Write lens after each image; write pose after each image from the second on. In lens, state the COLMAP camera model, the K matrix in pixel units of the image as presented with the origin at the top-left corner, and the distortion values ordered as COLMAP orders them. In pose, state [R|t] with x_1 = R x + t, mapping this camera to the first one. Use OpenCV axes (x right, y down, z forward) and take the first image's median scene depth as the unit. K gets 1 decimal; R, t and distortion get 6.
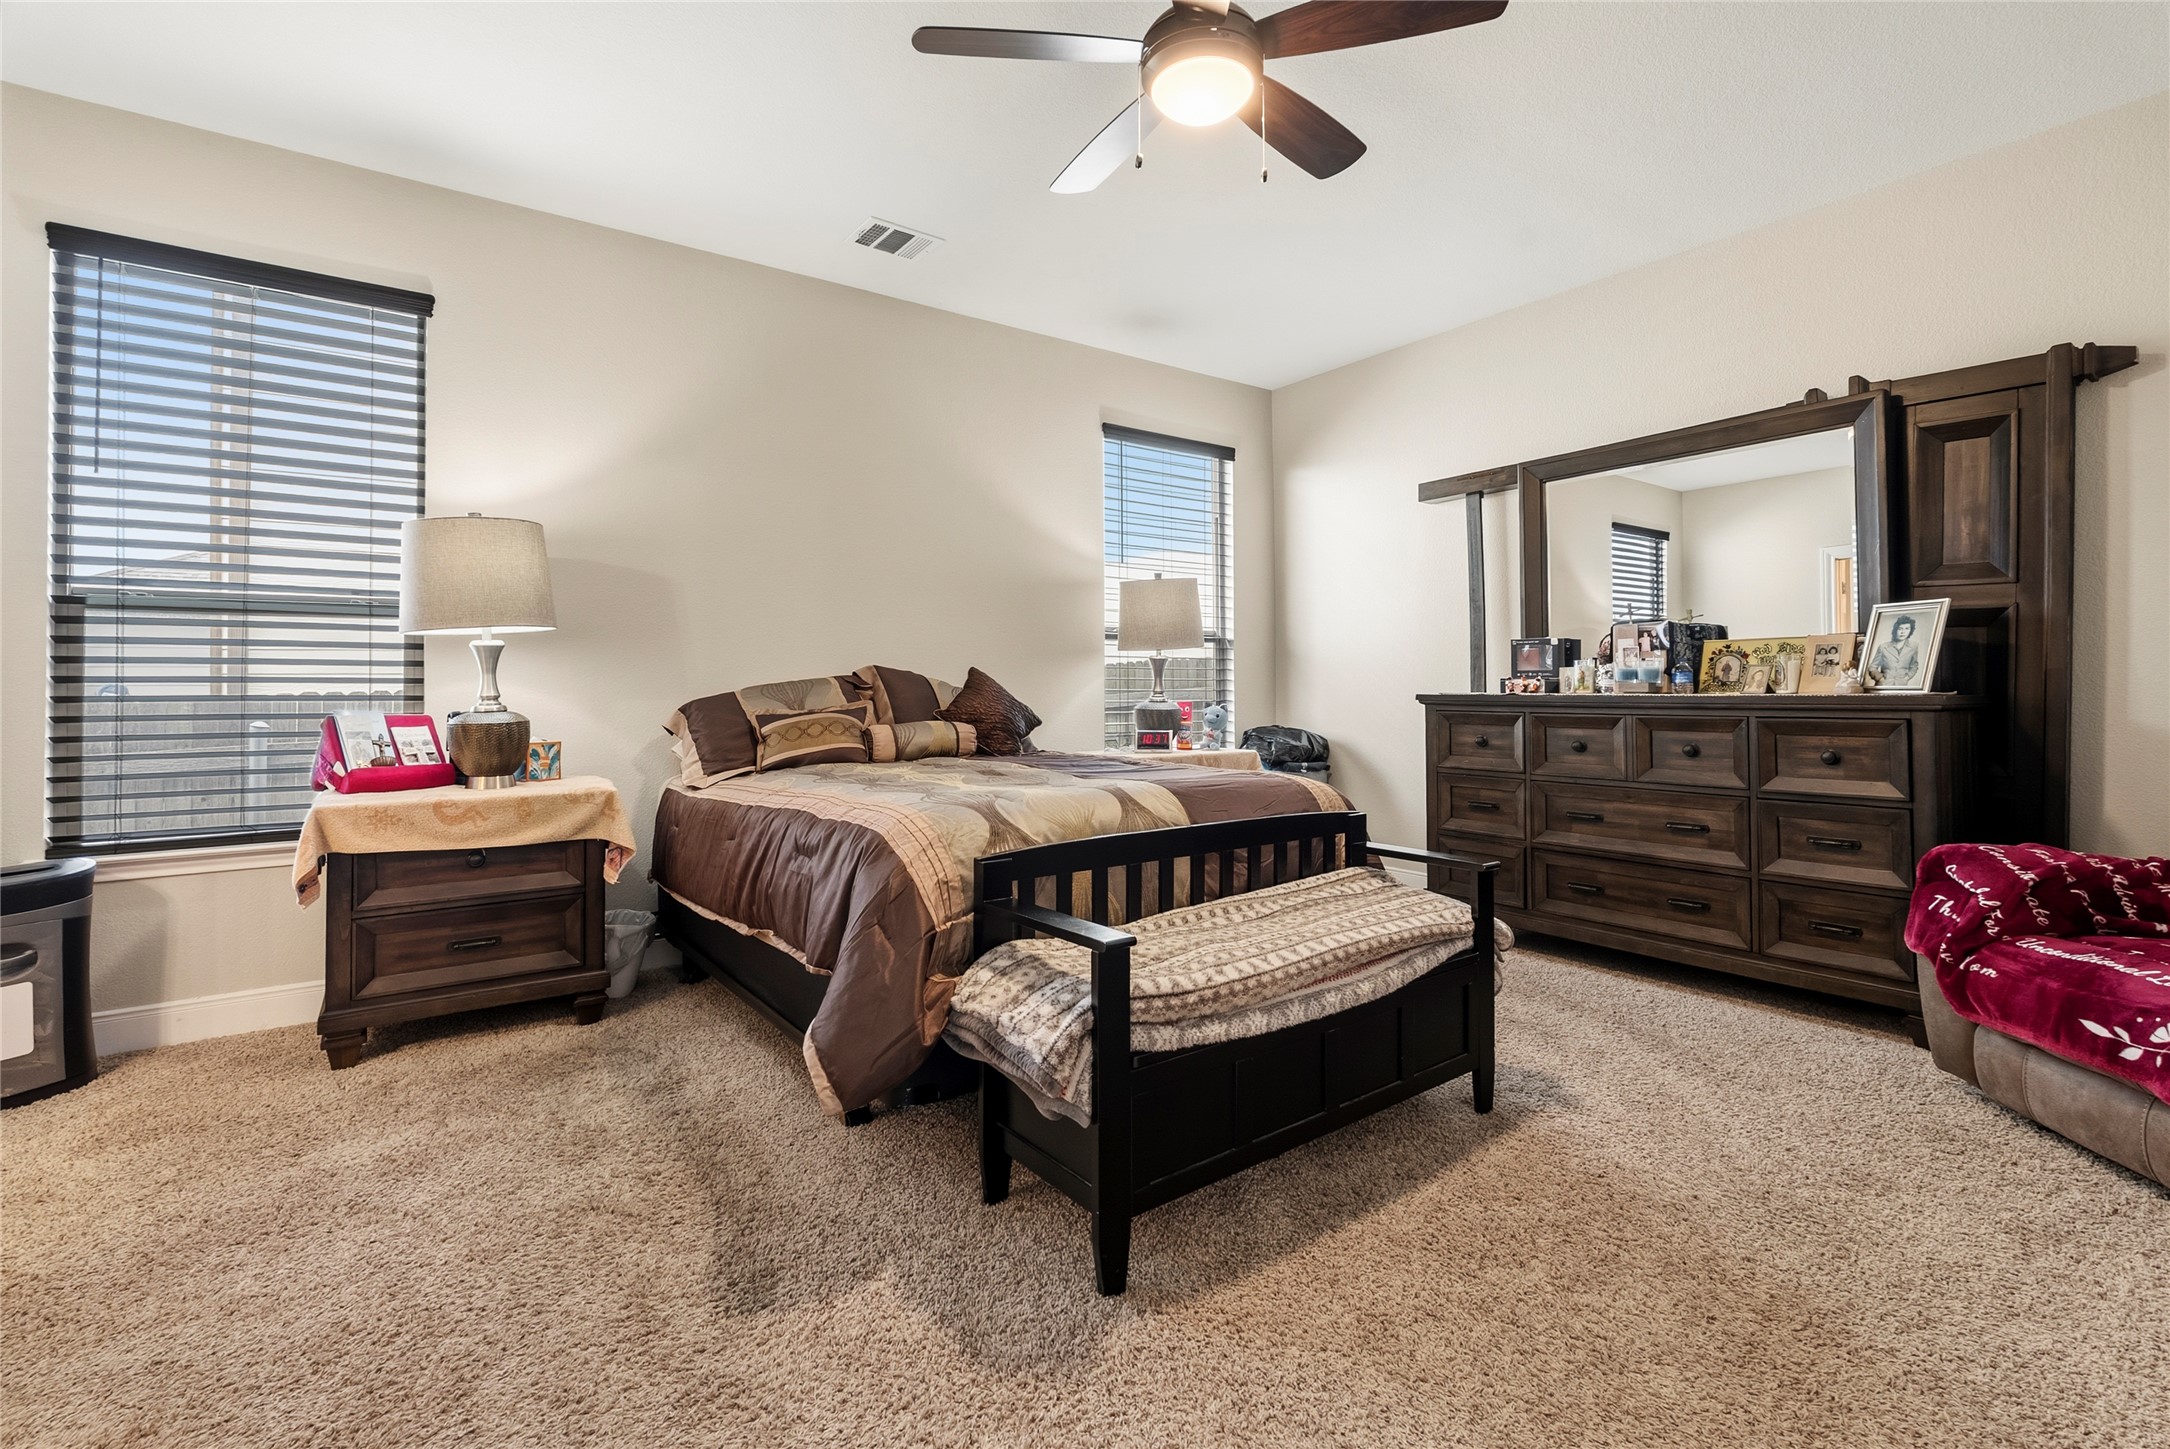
lens RADIAL K [[974.5, 0, 1081.0], [0, 974.5, 690.1], [0, 0, 1]] dist [-0.001119, 0.000063]
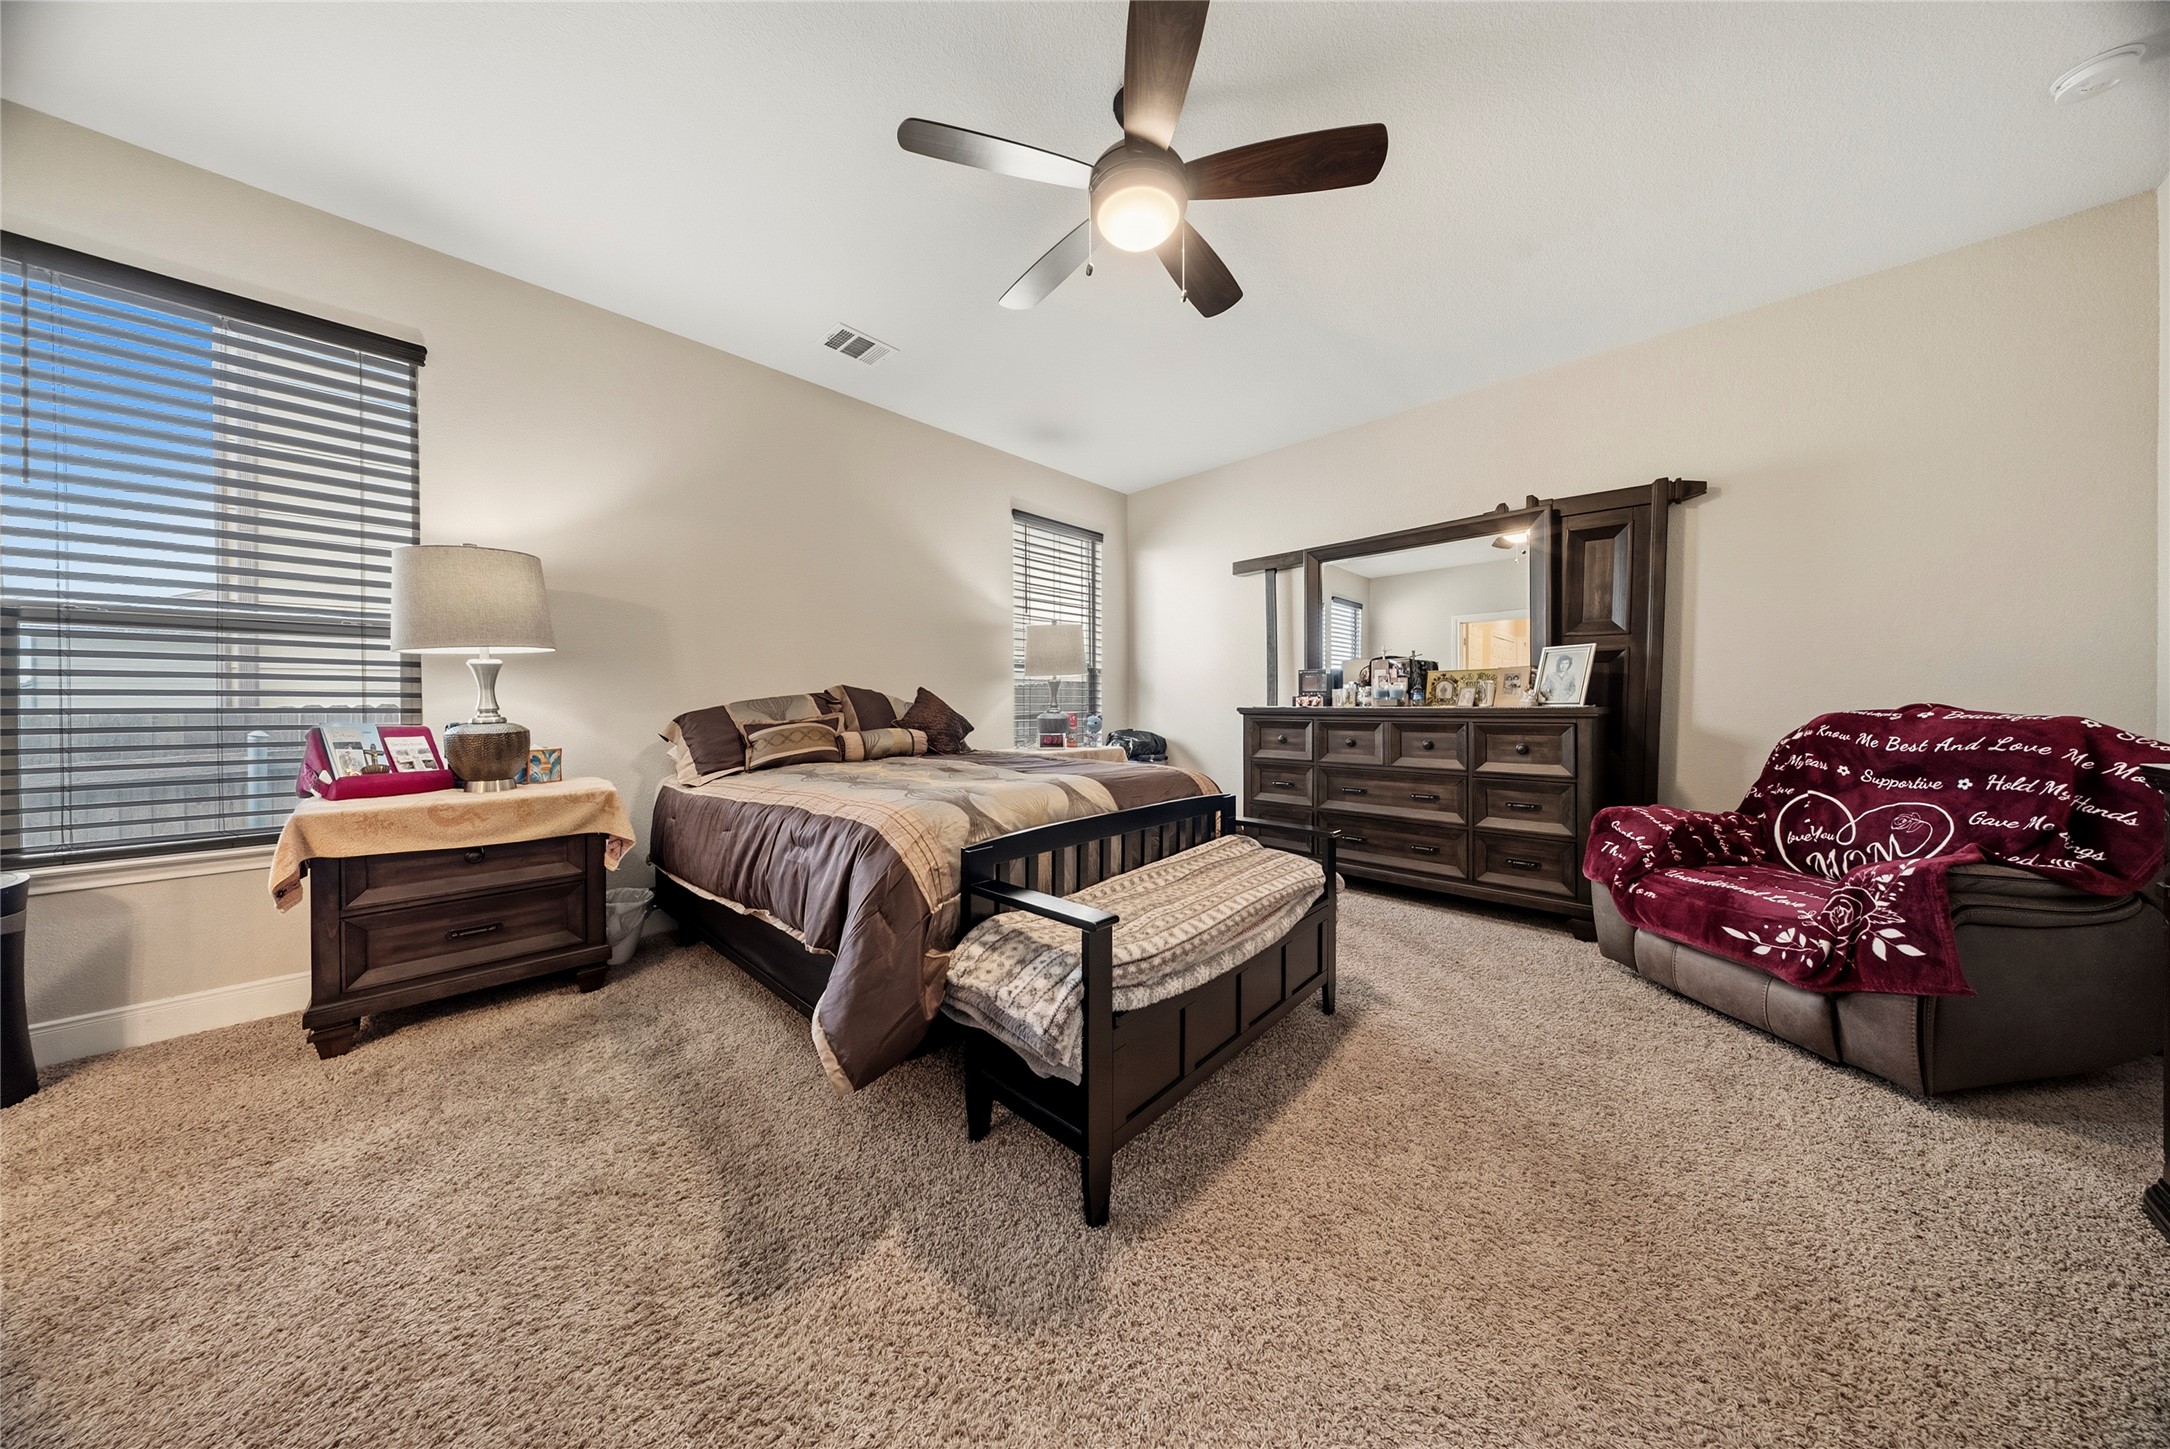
lens RADIAL K [[649.3, 0, 1085.9], [0, 649.3, 714.8], [0, 0, 1]] dist [0.004658, -0.001520]
pose [[0.983290, -0.002654, 0.182024, -0.077470], [-0.000139, 0.999882, 0.015329, 0.001475], [-0.182044, -0.015098, 0.983175, 0.158149]]
